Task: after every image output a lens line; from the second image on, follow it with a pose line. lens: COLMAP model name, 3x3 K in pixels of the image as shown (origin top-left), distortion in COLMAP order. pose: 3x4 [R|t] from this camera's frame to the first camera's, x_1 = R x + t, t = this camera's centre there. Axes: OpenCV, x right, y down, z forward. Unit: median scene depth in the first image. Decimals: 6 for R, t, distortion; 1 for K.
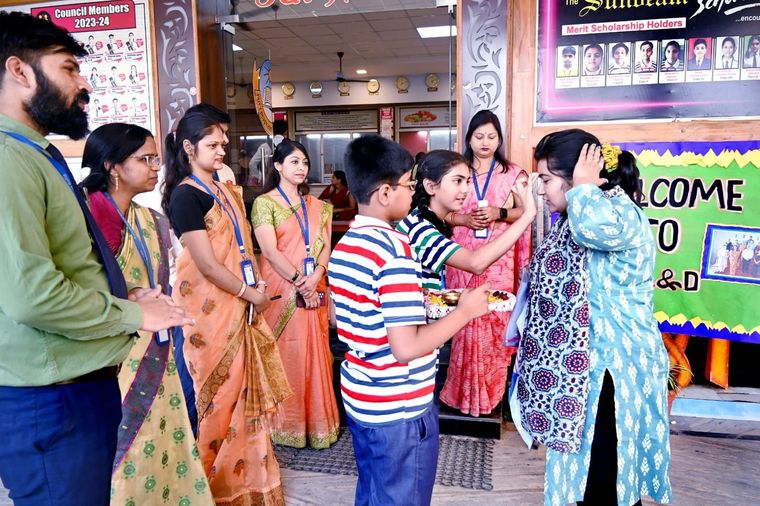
lens RADIAL K [[593.6, 0, 353.5], [0, 593.6, 259.1], [0, 0, 1]] dist [-0.000177, -0.037441]
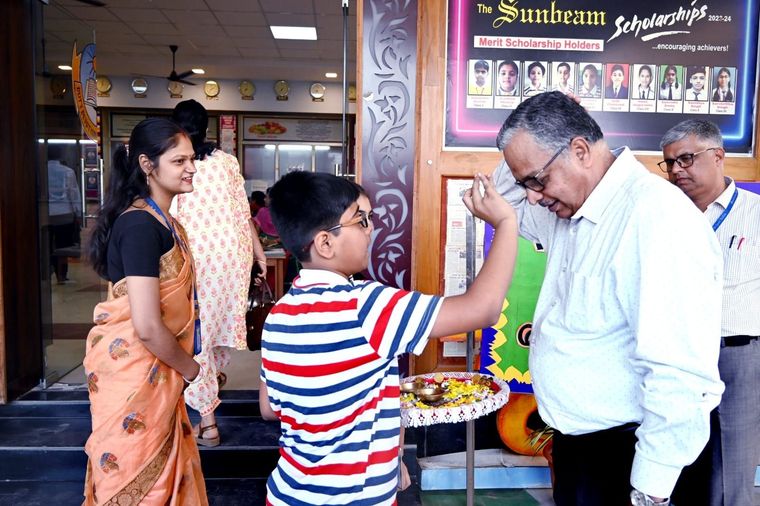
lens RADIAL K [[653.7, 0, 380.1], [0, 653.7, 250.4], [0, 0, 1]] dist [-0.012101, -0.005242]
pose [[0.952150, 0.005049, 0.305589, -0.064965], [0.010548, 0.998725, -0.049366, -0.039859], [-0.305449, 0.050228, 0.950883, 0.161636]]
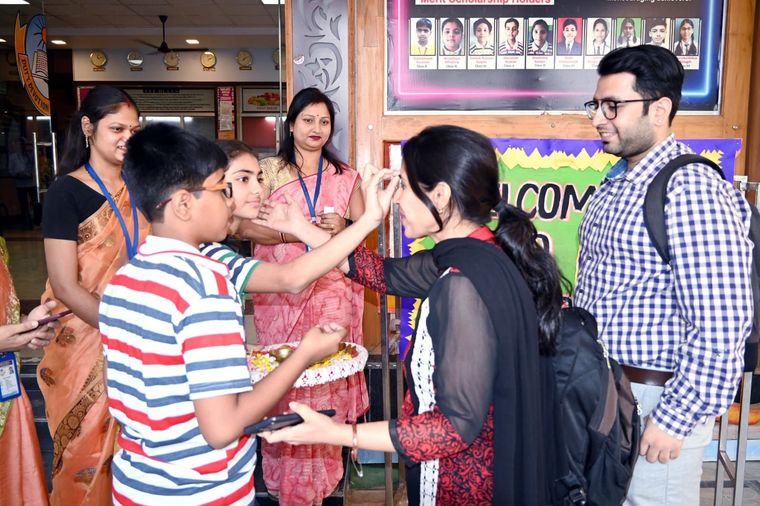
lens RADIAL K [[689.2, 0, 380.6], [0, 689.2, 256.9], [0, 0, 1]] dist [-0.038796, 0.032096]
pose [[0.967884, -0.018104, 0.250743, 0.064137], [0.021059, 0.999737, -0.009104, -0.023795], [-0.250512, 0.014092, 0.968011, 0.105140]]
